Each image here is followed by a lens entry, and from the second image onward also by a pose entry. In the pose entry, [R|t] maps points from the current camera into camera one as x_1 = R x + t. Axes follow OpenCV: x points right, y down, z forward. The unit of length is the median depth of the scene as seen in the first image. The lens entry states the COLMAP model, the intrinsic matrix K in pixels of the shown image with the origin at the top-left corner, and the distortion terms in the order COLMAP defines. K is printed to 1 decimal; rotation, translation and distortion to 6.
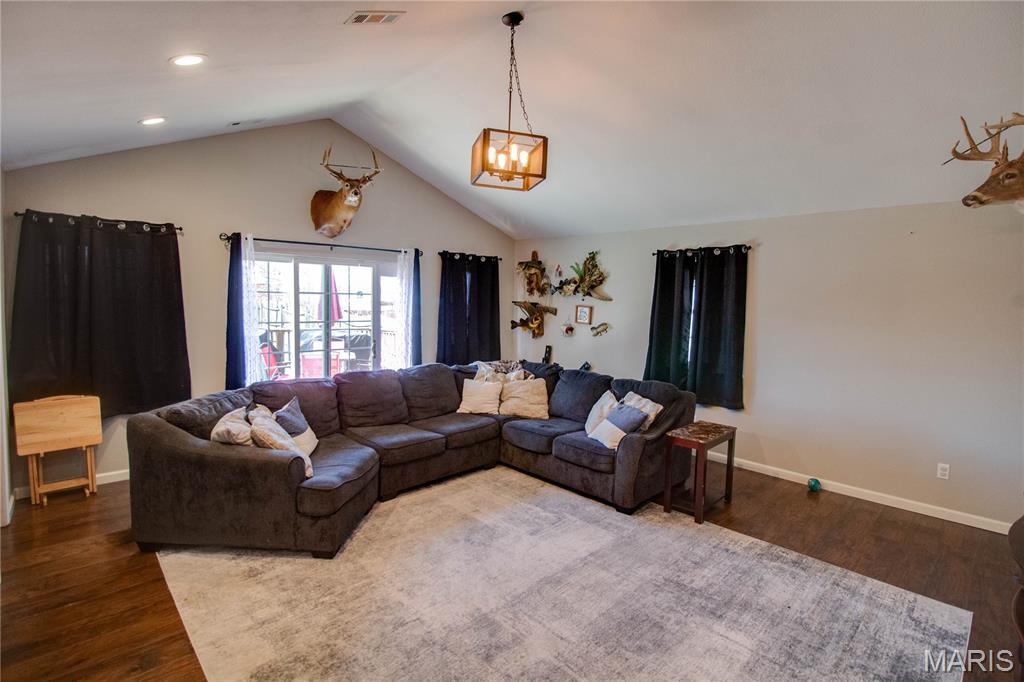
lens RADIAL K [[483.3, 0, 510.7], [0, 483.3, 325.2], [0, 0, 1]] dist [-0.000162, -0.012639]
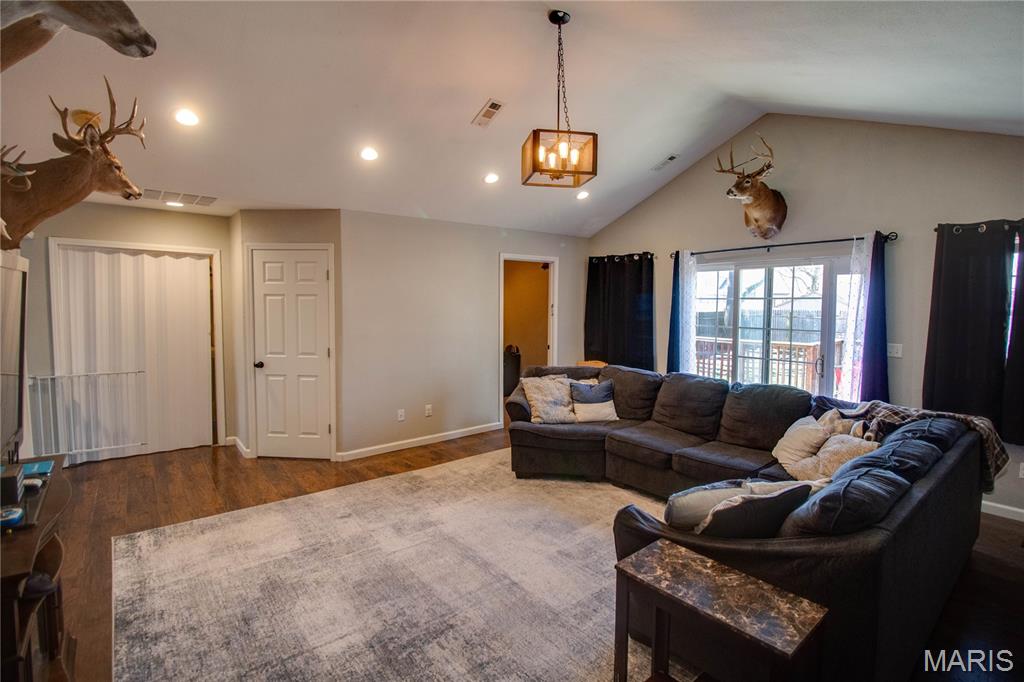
lens RADIAL K [[484.8, 0, 523.9], [0, 484.8, 326.8], [0, 0, 1]] dist [-0.000780, -0.012837]
pose [[-0.067705, 0.028539, -0.997297, 0.721785], [-0.063381, 0.997449, 0.032846, -0.014825], [0.995690, 0.065434, -0.065724, 0.730266]]
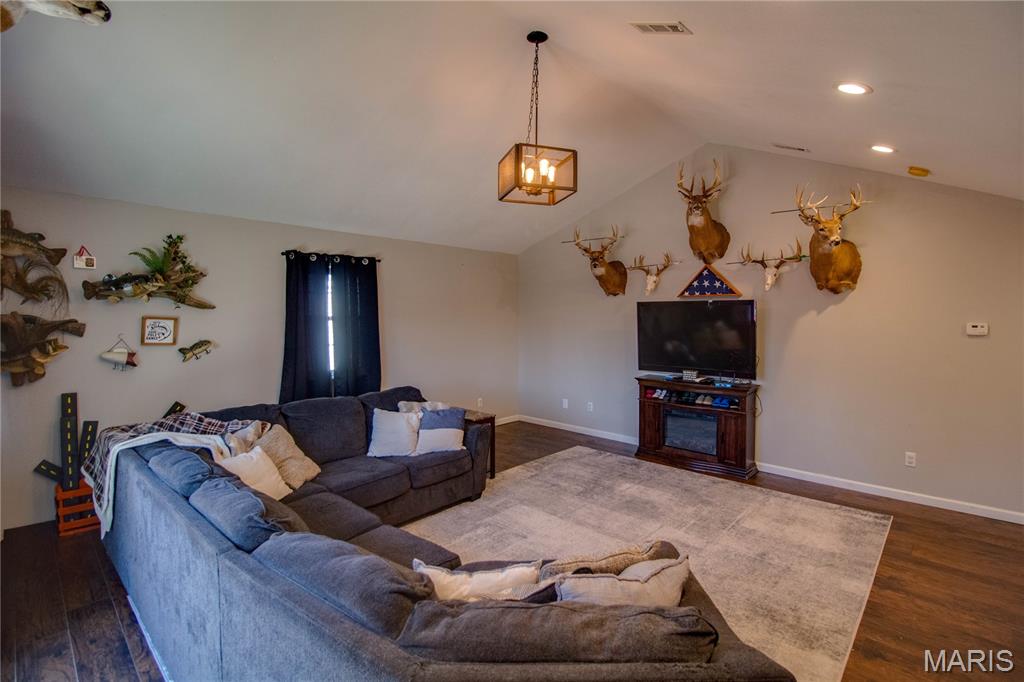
lens RADIAL K [[491.3, 0, 514.1], [0, 491.3, 330.2], [0, 0, 1]] dist [0.000526, -0.015260]
pose [[-0.058985, -0.063818, 0.996217, -0.740075], [0.047029, 0.996669, 0.066631, -0.061848], [-0.997150, 0.050781, -0.055787, 0.802261]]
